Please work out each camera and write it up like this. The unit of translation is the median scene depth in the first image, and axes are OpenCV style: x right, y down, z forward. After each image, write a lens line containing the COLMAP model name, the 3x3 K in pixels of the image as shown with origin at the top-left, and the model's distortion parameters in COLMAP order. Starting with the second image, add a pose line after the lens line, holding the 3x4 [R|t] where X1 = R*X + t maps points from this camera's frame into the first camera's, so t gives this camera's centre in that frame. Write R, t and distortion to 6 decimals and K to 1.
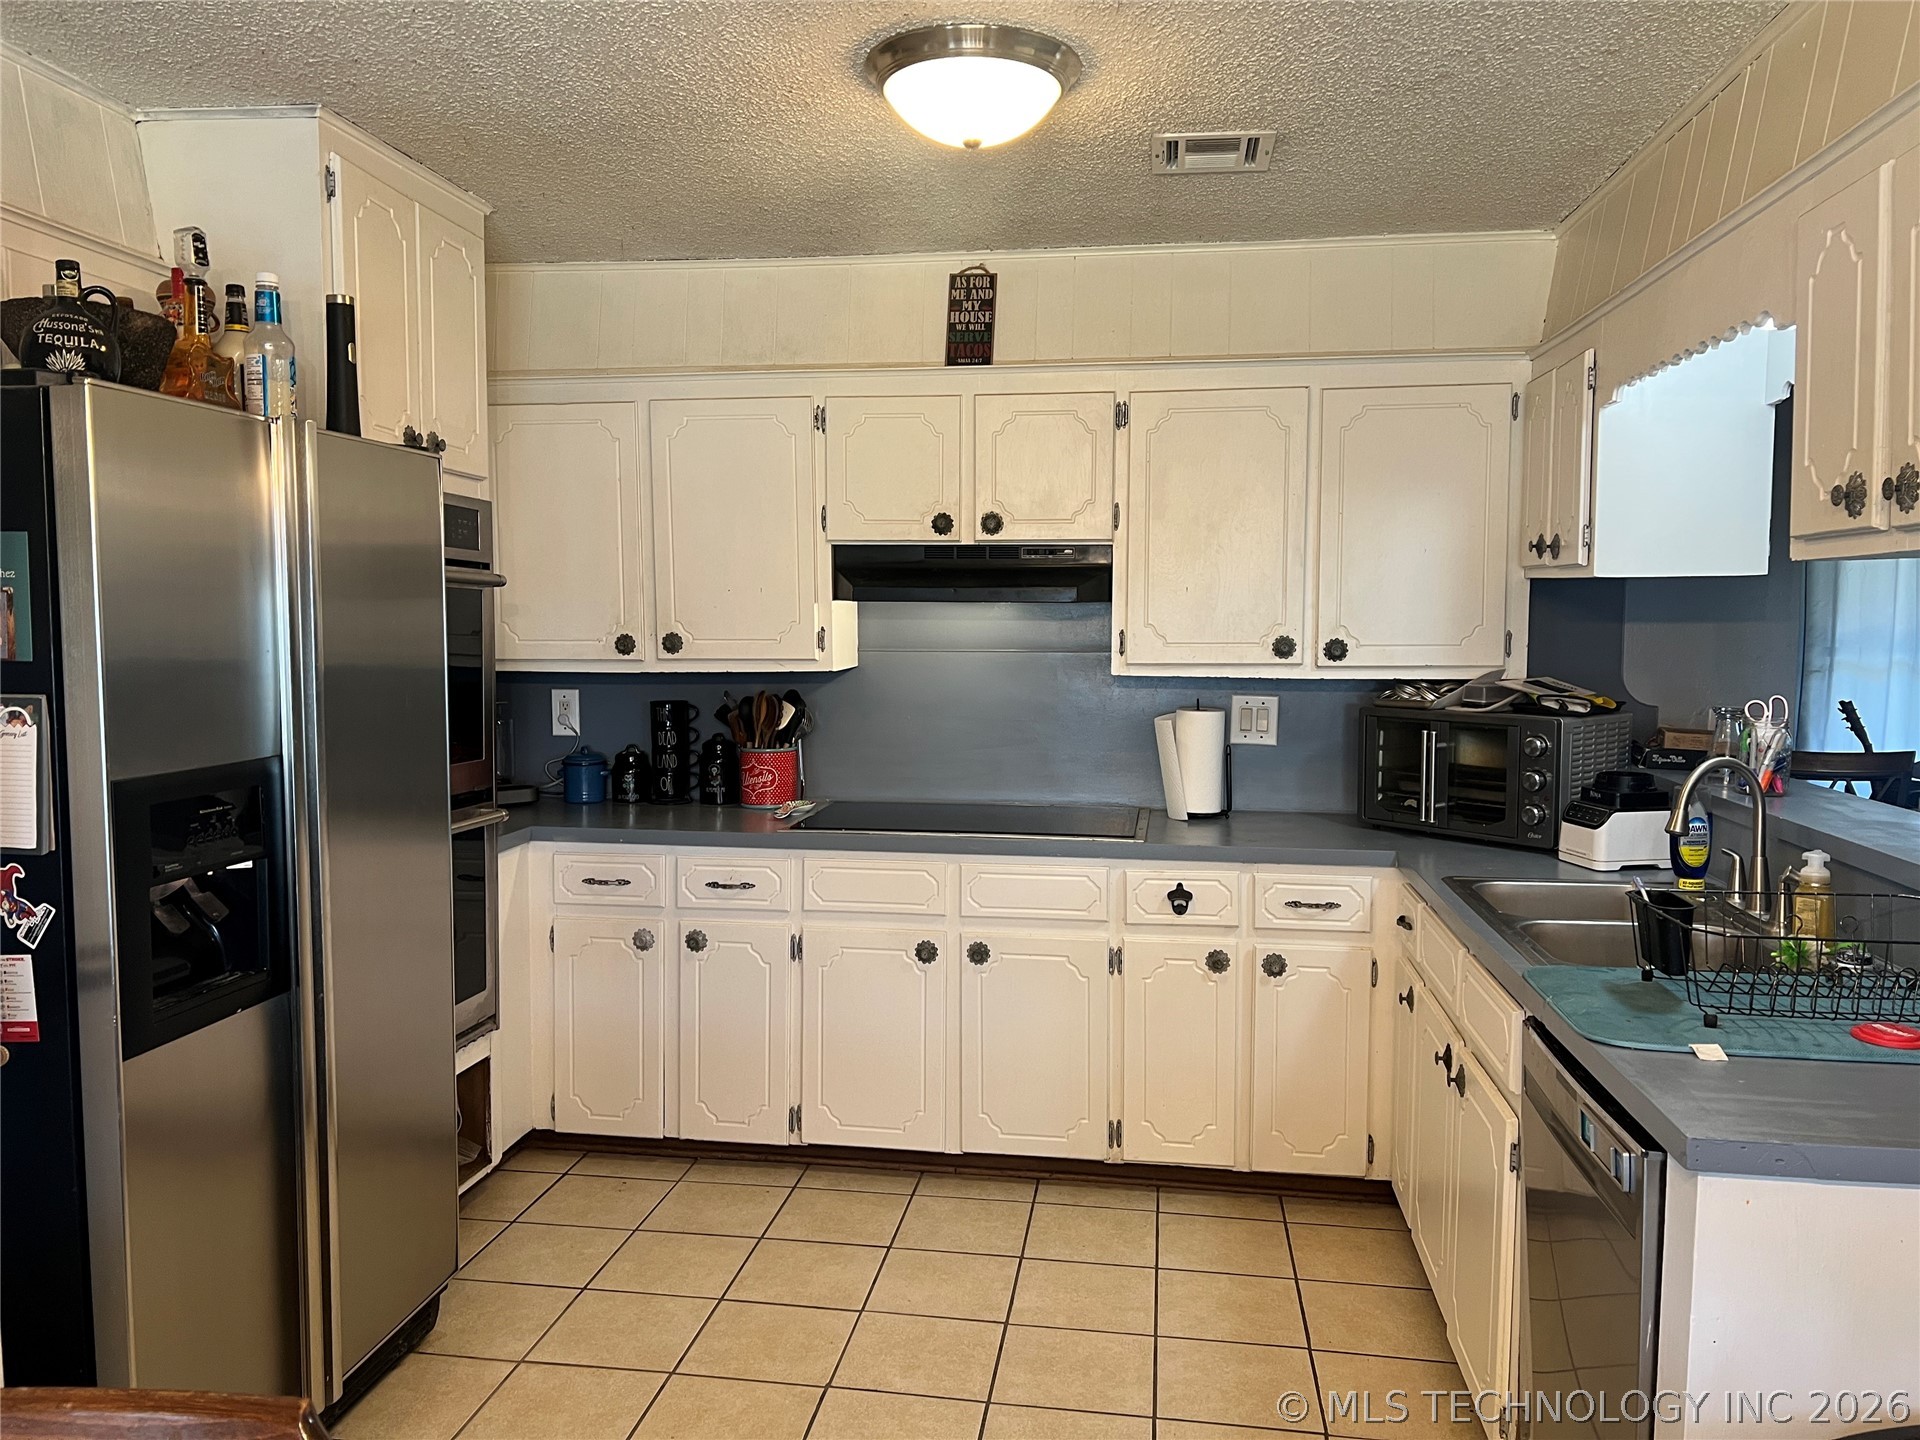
lens RADIAL K [[1411.4, 0, 959.3], [0, 1411.4, 712.4], [0, 0, 1]] dist [0.048080, -0.080767]
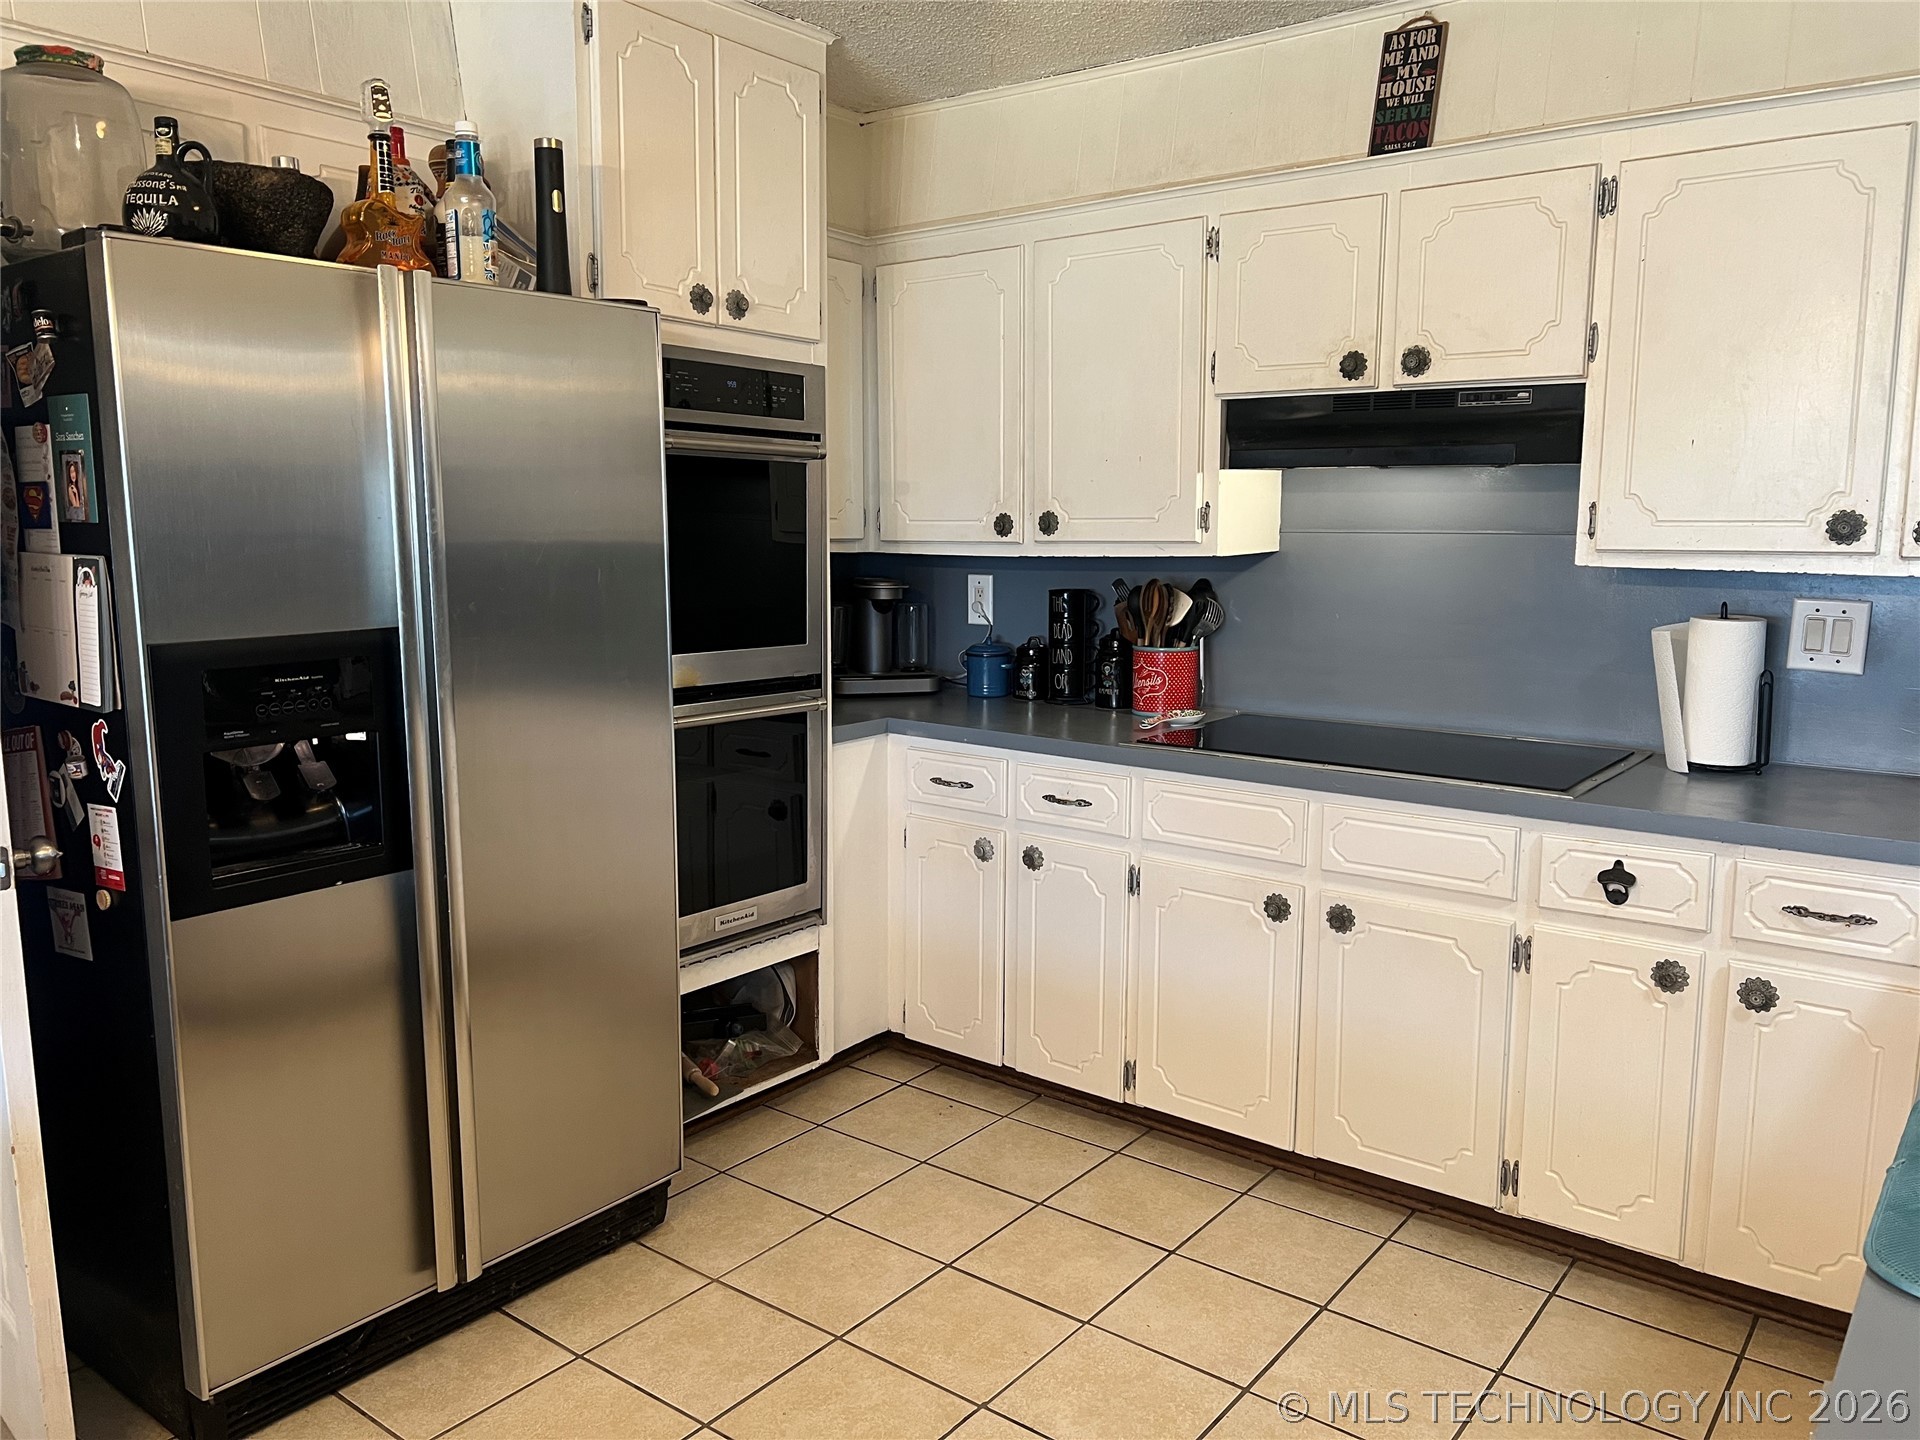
lens RADIAL K [[1411.4, 0, 953.3], [0, 1411.4, 720.8], [0, 0, 1]] dist [0.048080, -0.080767]
pose [[0.869653, 0.069916, -0.488687, 0.203667], [-0.030675, 0.995661, 0.087859, -0.001473], [0.492709, -0.061416, 0.868024, 0.214216]]
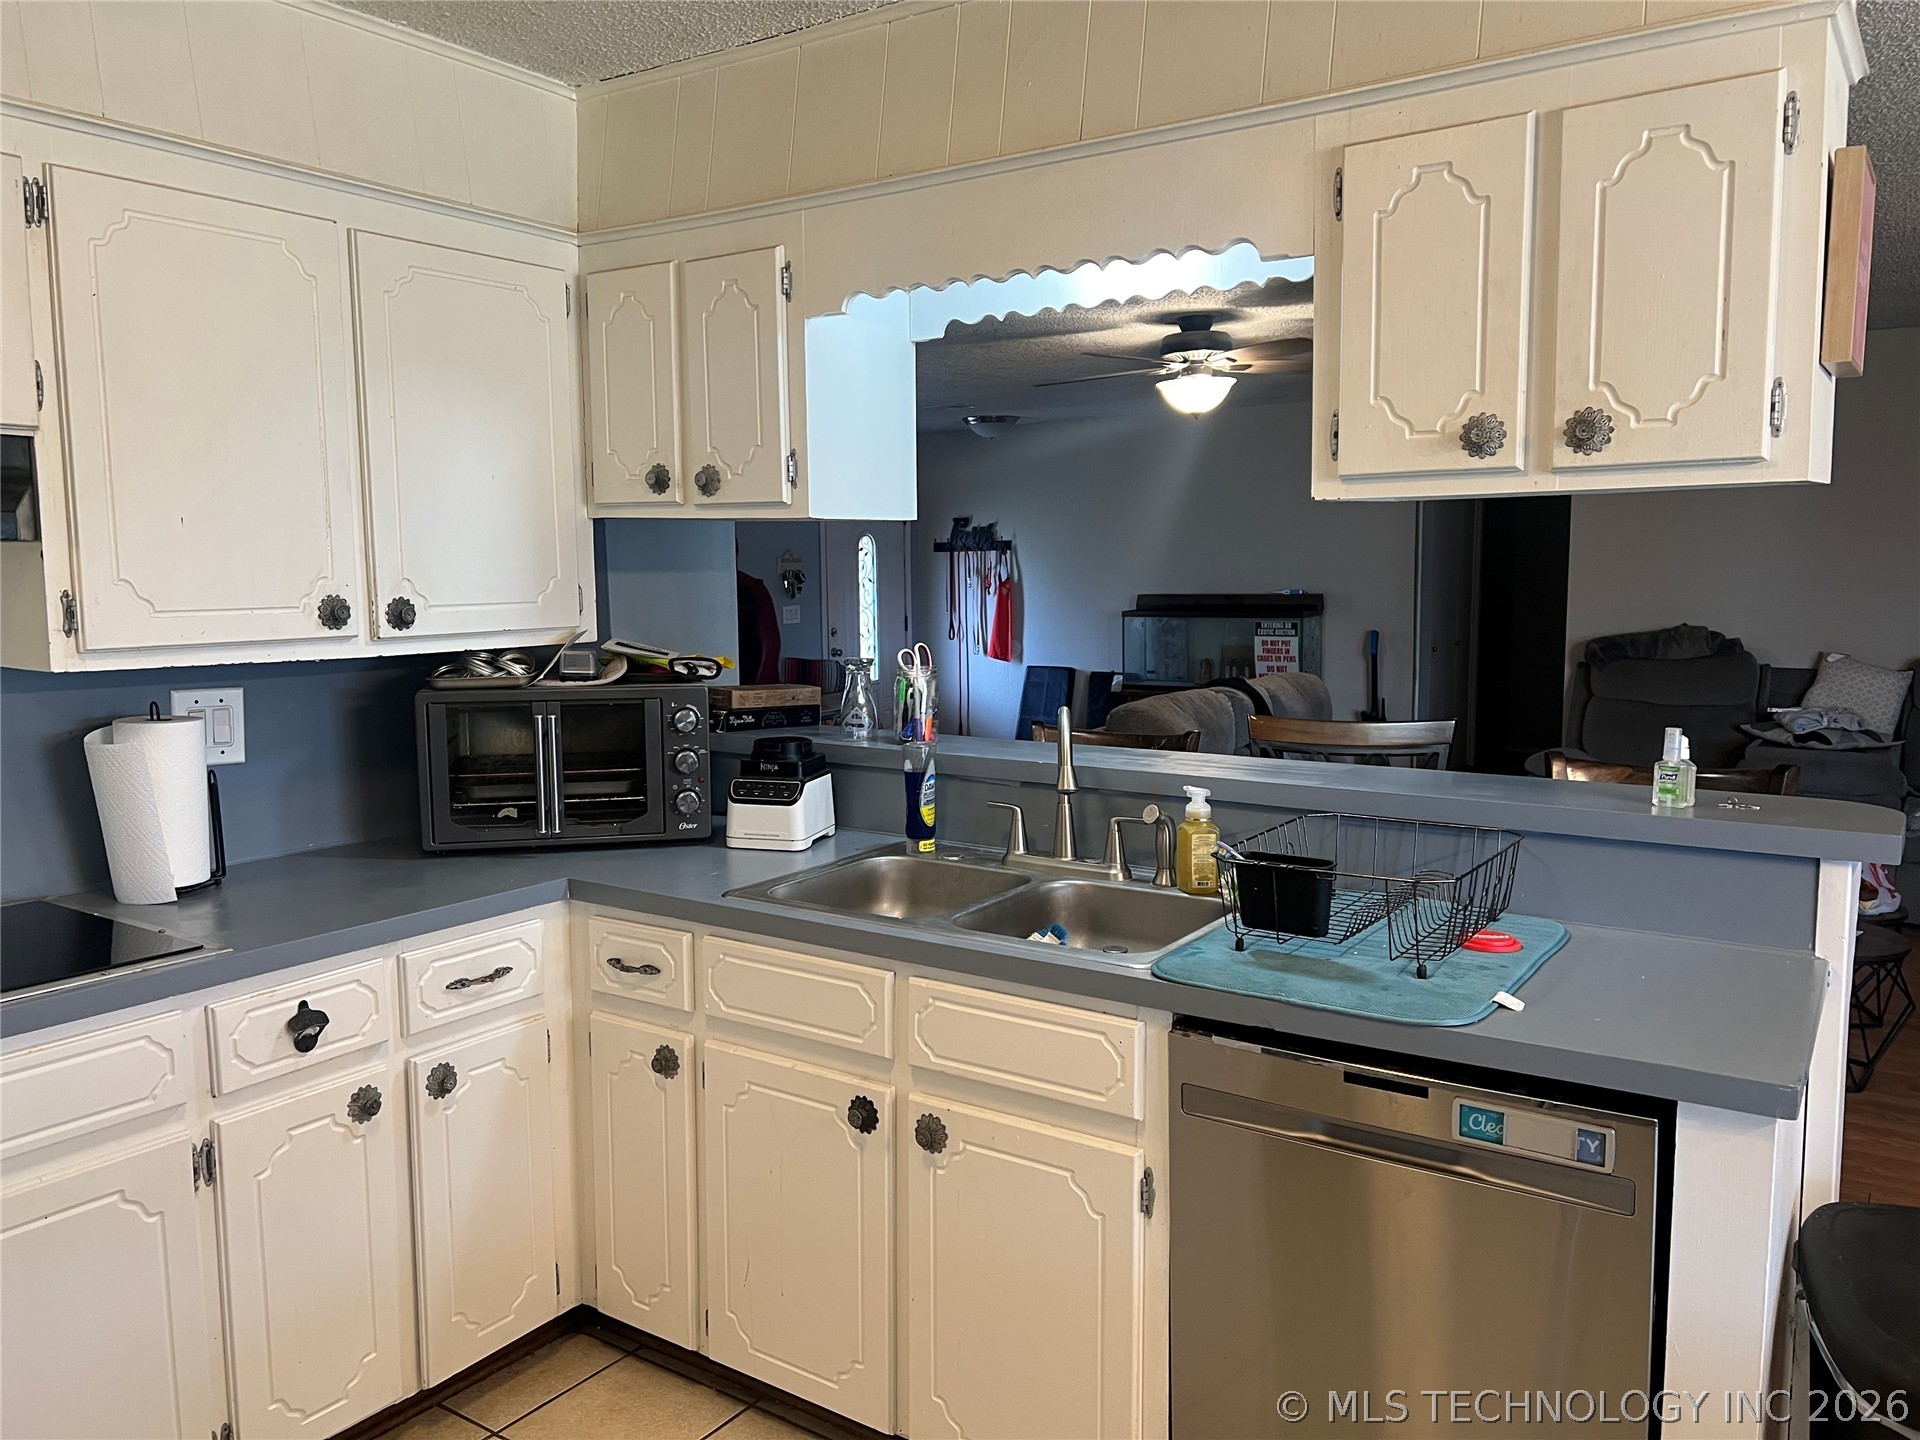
lens RADIAL K [[1411.4, 0, 960.1], [0, 1411.4, 721.1], [0, 0, 1]] dist [0.048080, -0.080767]
pose [[0.447118, -0.101667, 0.888678, -0.245727], [0.070672, 0.994429, 0.078208, -0.027412], [-0.891679, 0.027836, 0.451812, 0.451539]]
